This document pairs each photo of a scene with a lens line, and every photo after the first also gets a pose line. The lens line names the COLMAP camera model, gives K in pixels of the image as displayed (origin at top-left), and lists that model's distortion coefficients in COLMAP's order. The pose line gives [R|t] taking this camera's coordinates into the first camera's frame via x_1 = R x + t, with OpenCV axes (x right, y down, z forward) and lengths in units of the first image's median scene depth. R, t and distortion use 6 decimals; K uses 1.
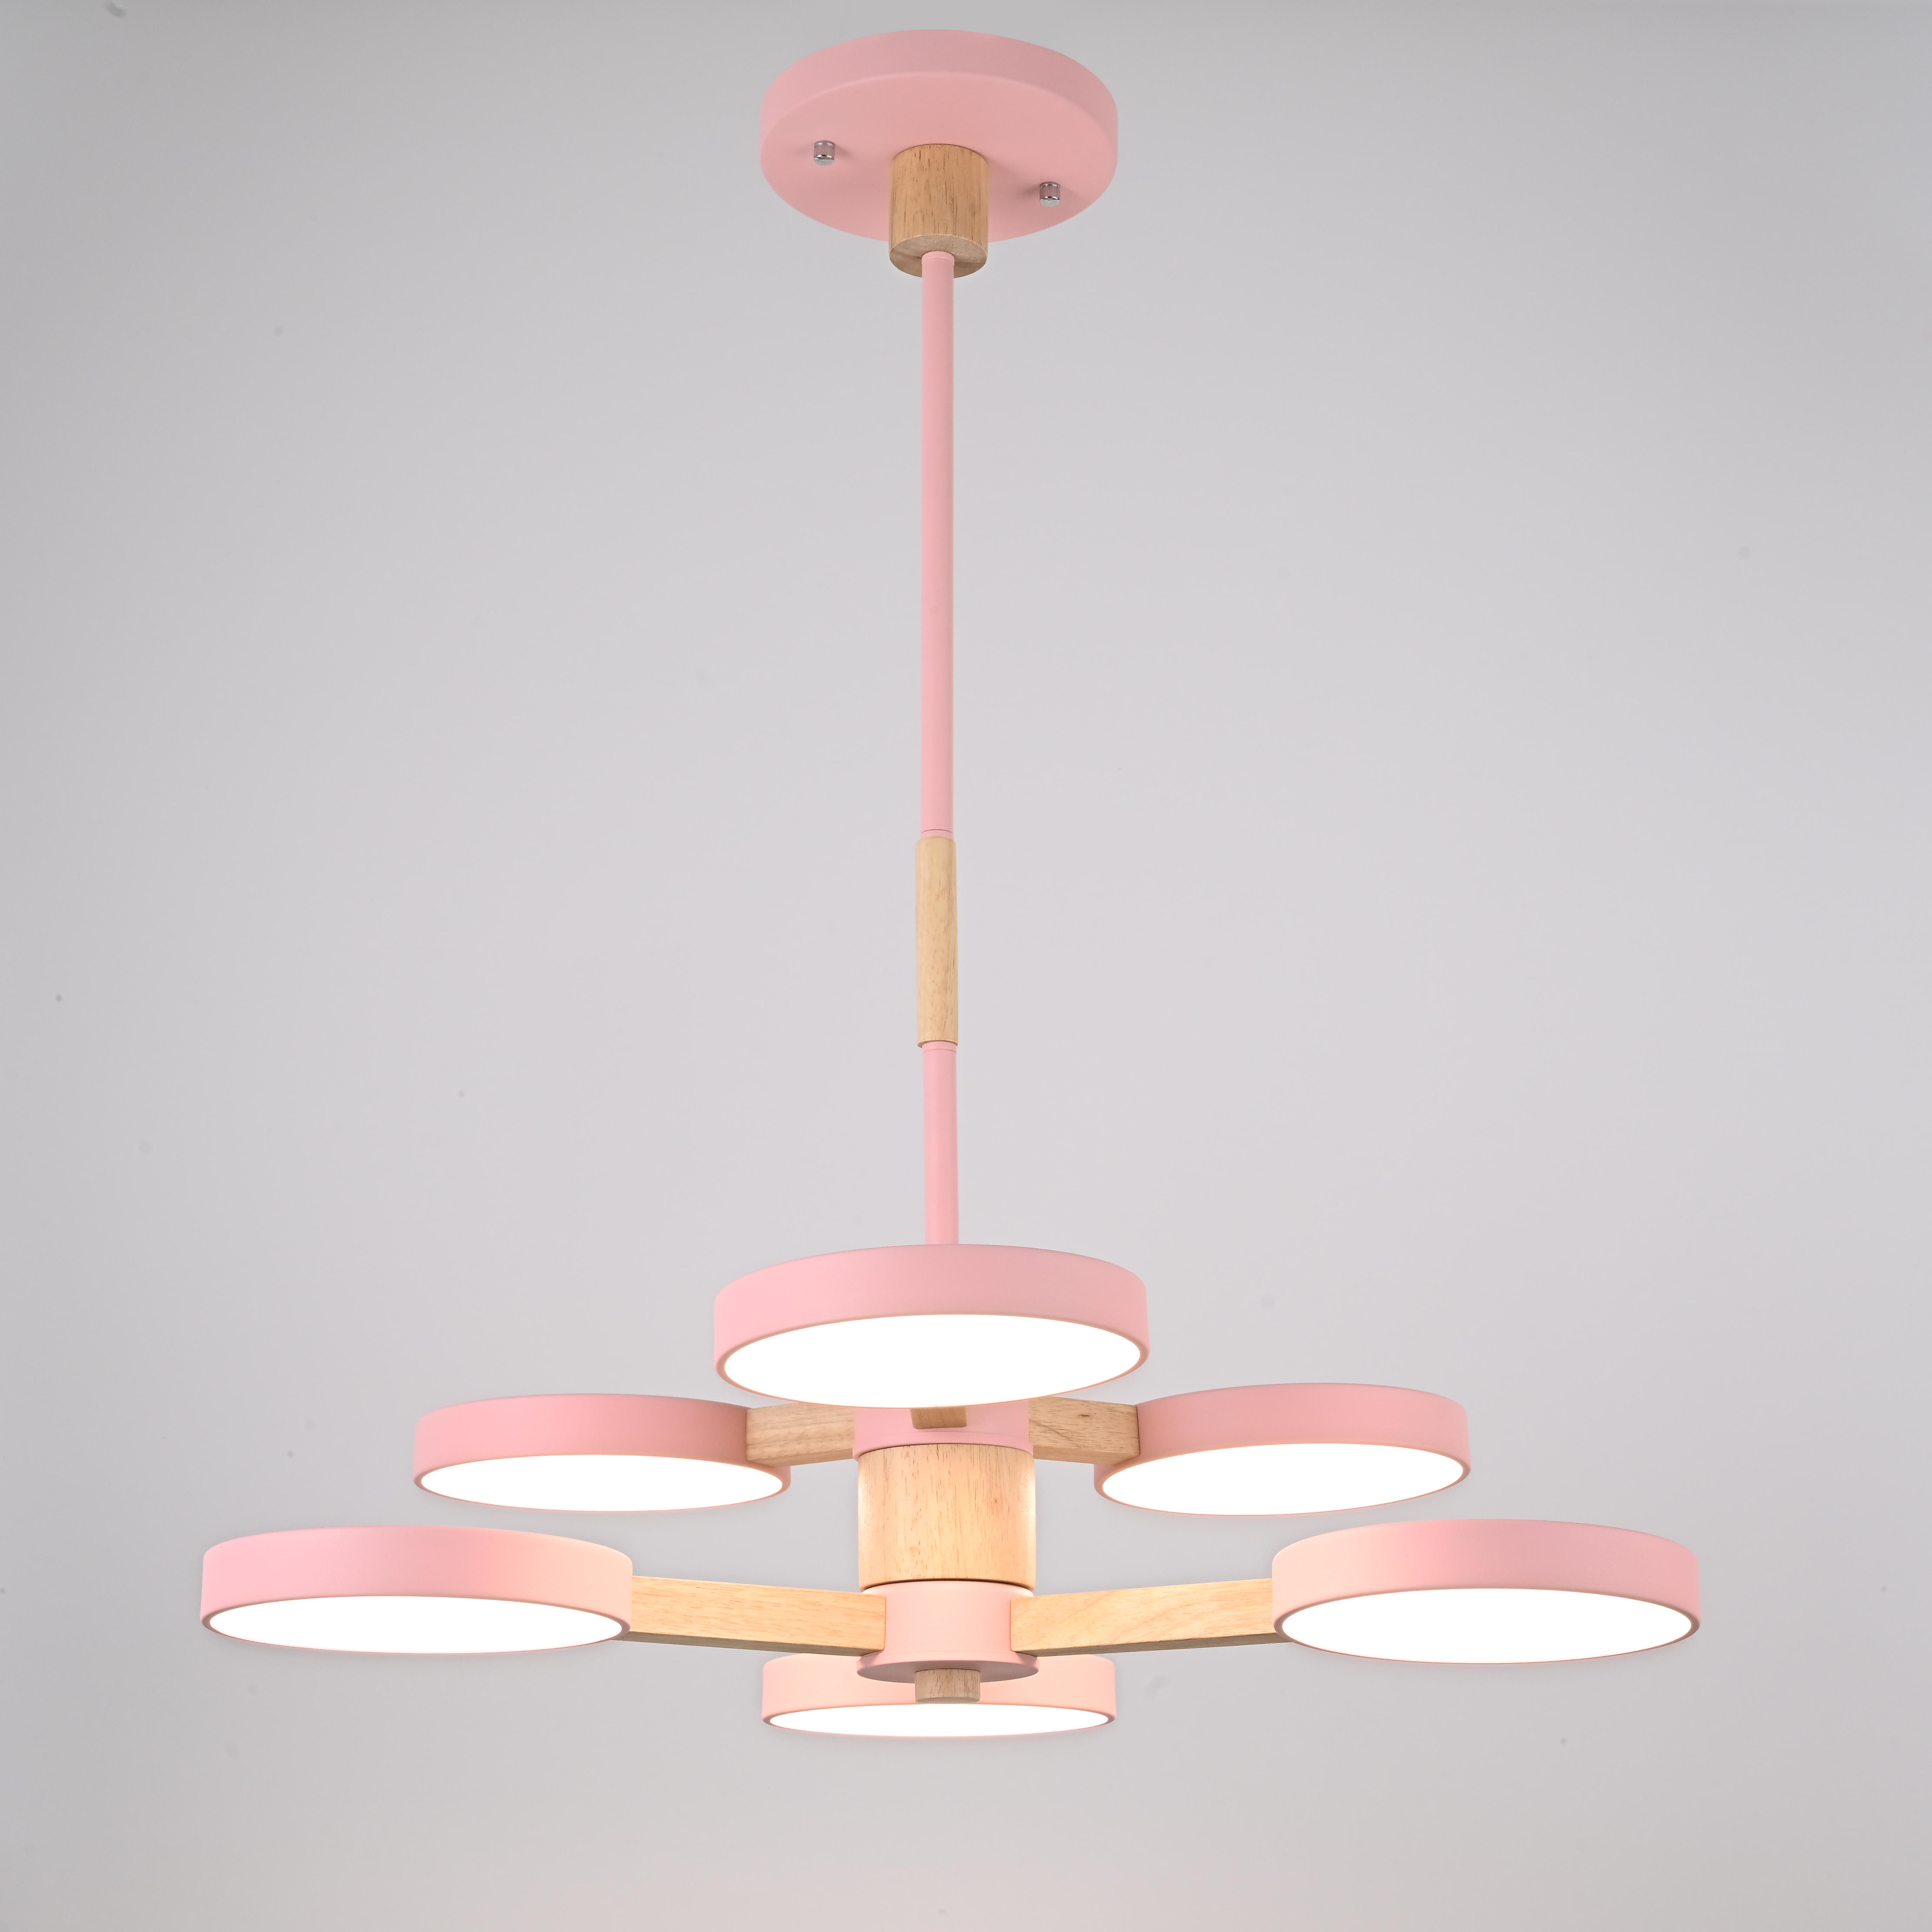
lens RADIAL K [[4174.1, 0, 966.0], [0, 4174.1, 966.0], [0, 0, 1]] dist [-0.017608, 0.262177]
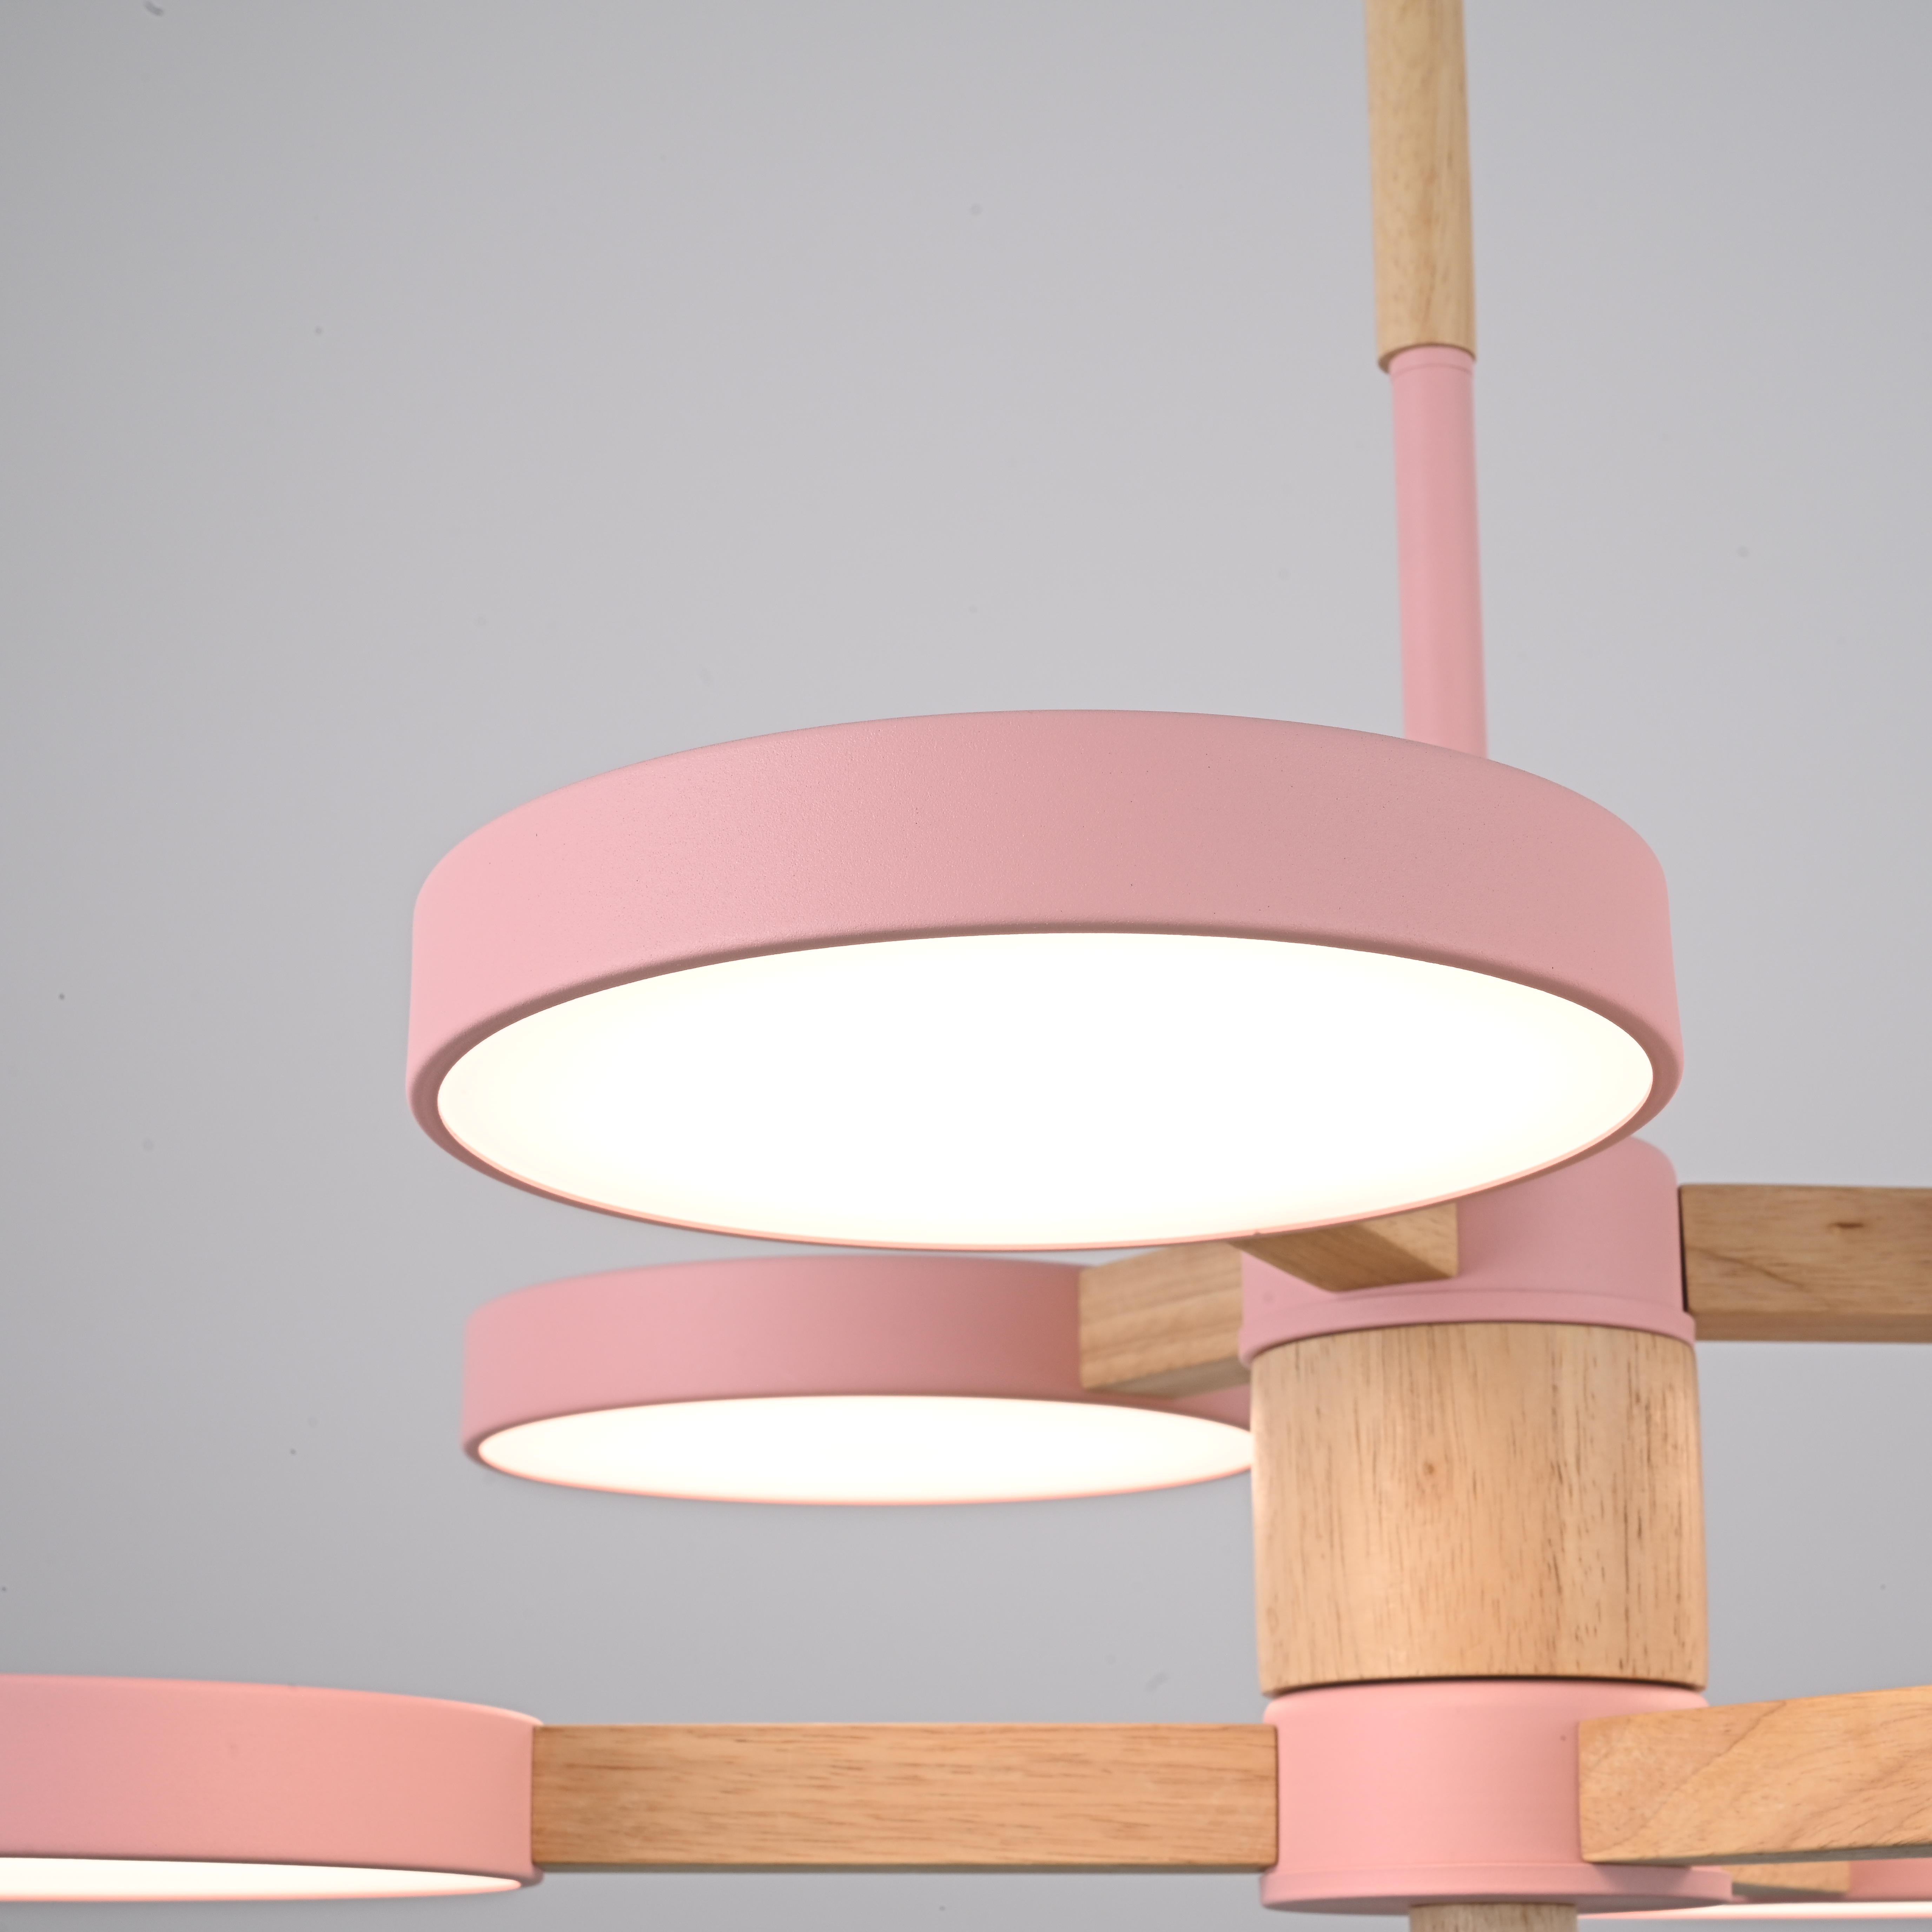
lens RADIAL K [[4174.1, 0, 966.0], [0, 4174.1, 966.0], [0, 0, 1]] dist [-0.017608, 0.262177]
pose [[0.863643, -0.122696, -0.488945, 0.150188], [0.138717, 0.990326, -0.003491, 0.074432], [0.484643, -0.064810, 0.872308, 0.622593]]
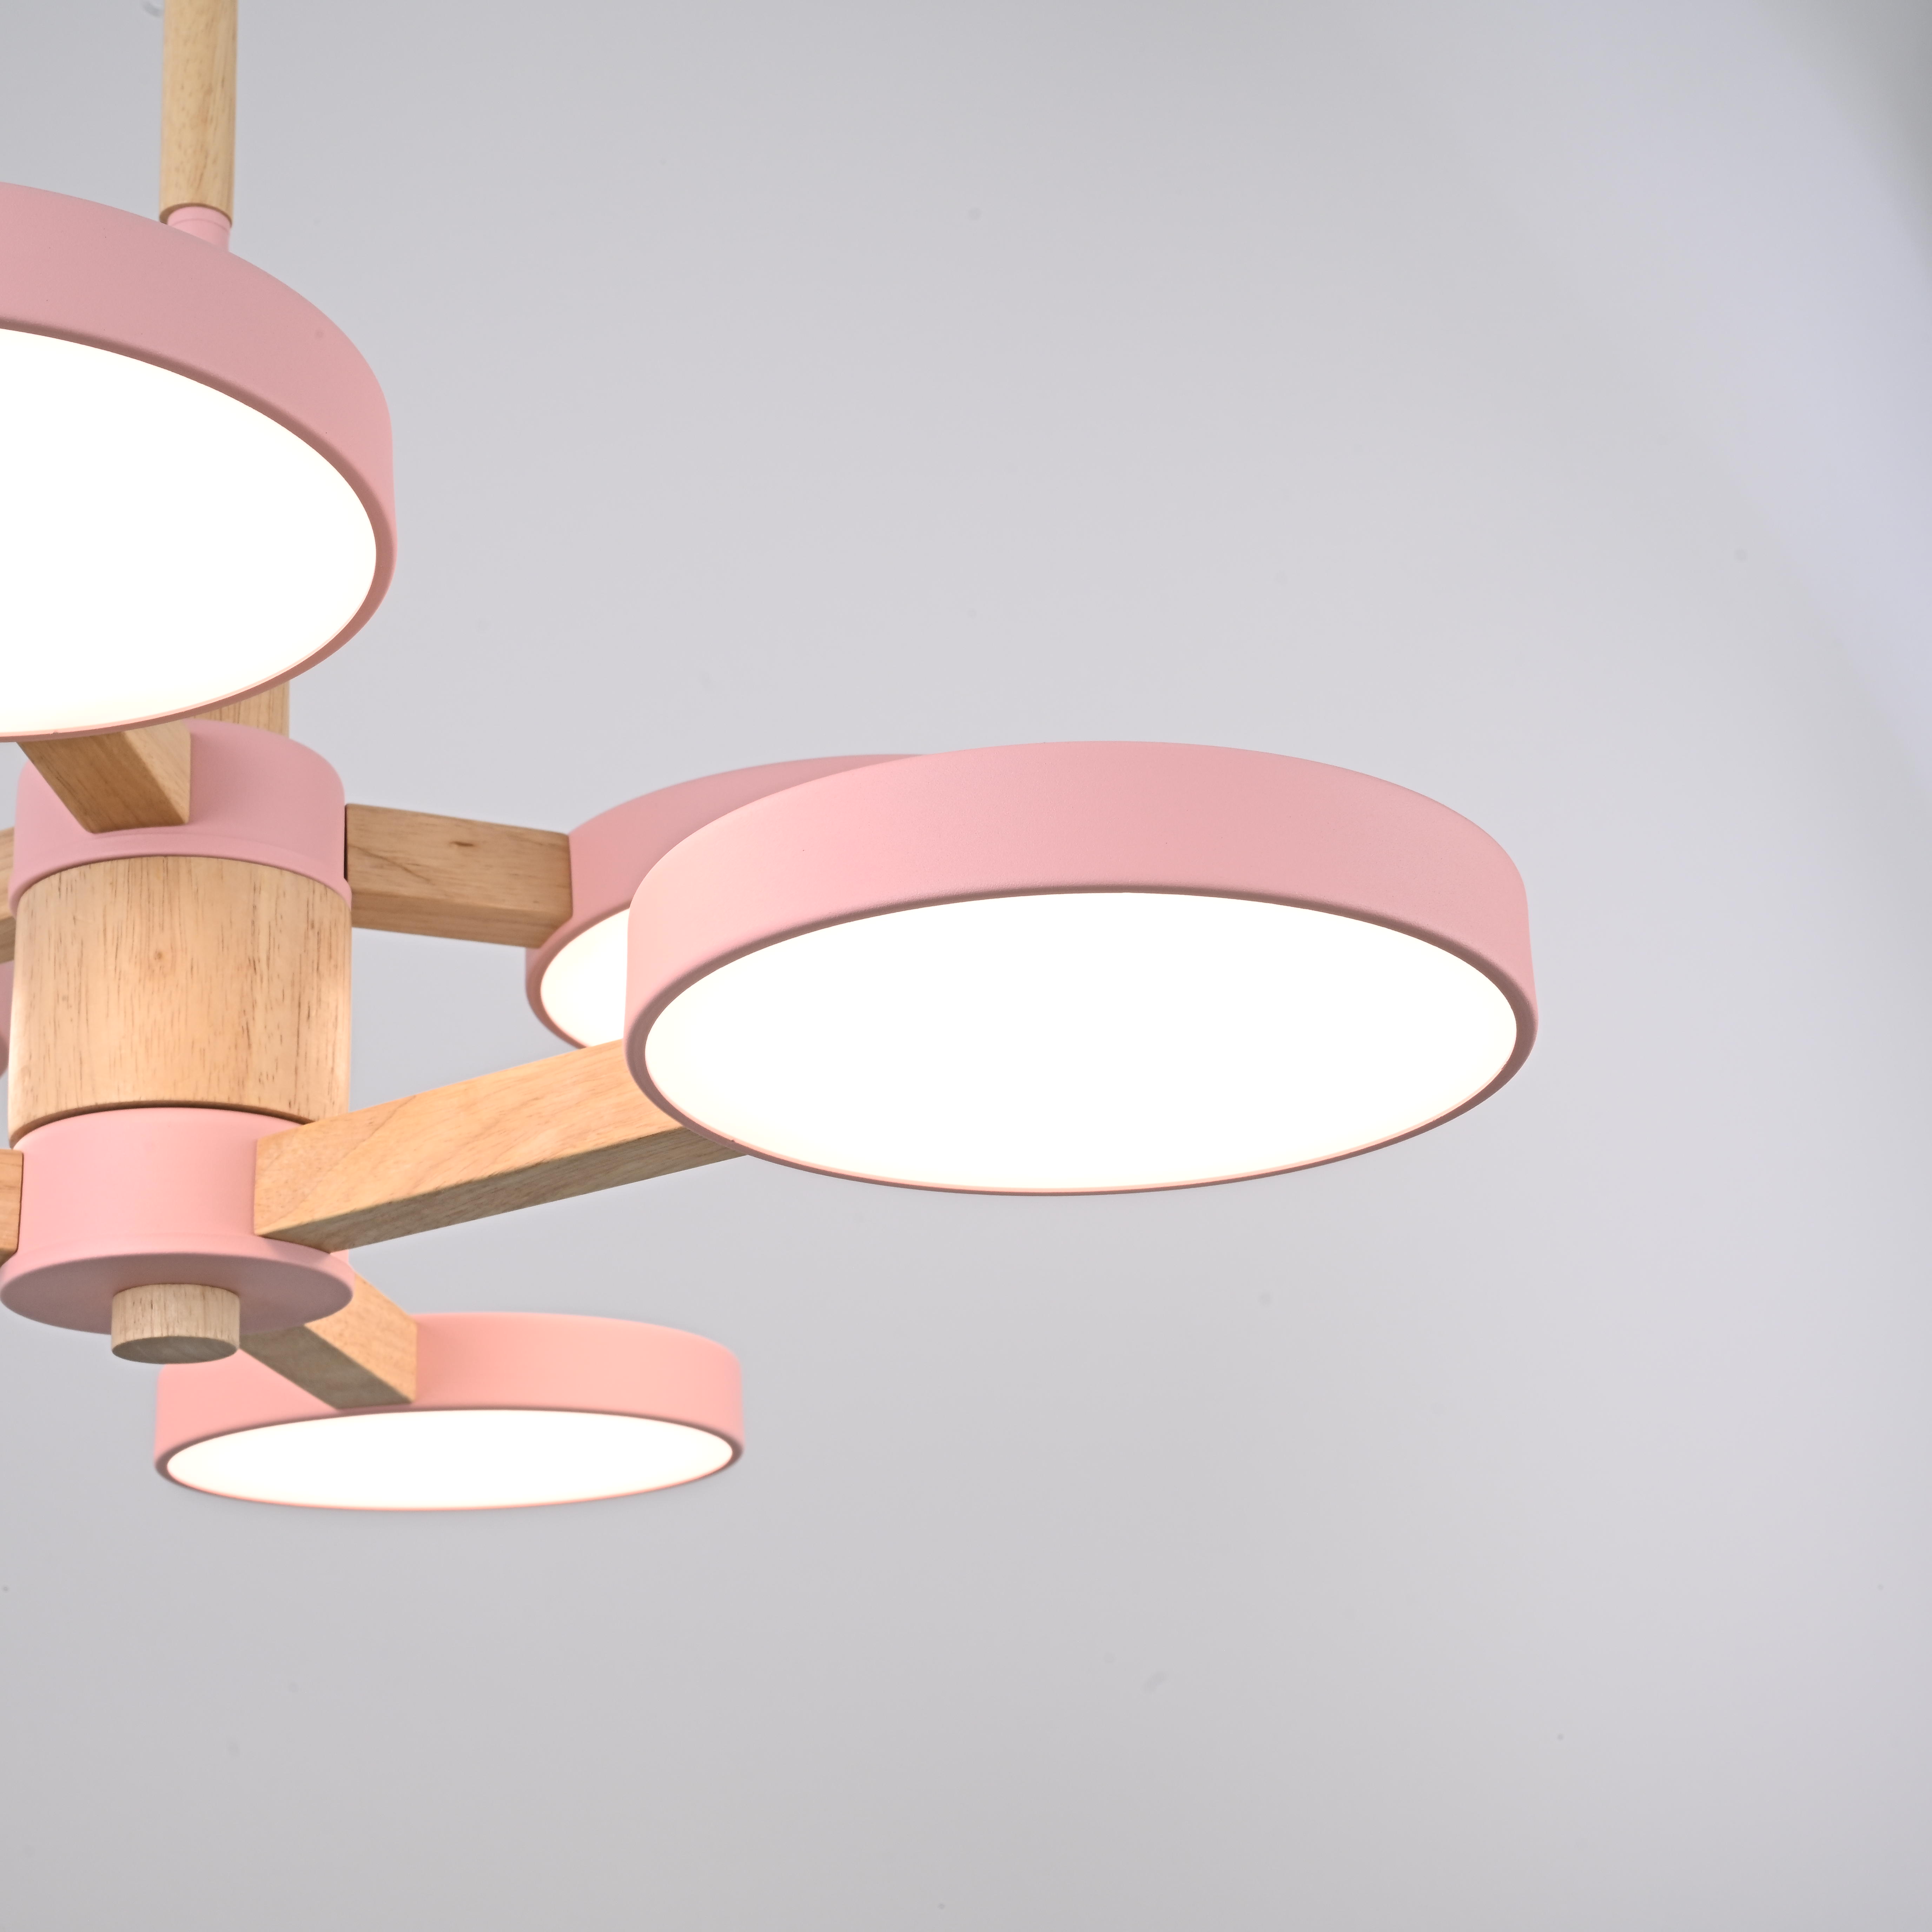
lens RADIAL K [[3418.8, 0, 966.0], [0, 3418.8, 966.0], [0, 0, 1]] dist [0.004371, 0.027611]
pose [[0.990109, -0.080510, -0.114900, 0.143113], [0.076032, 0.996184, -0.042850, 0.149208], [0.117911, 0.033690, 0.992452, 0.564352]]
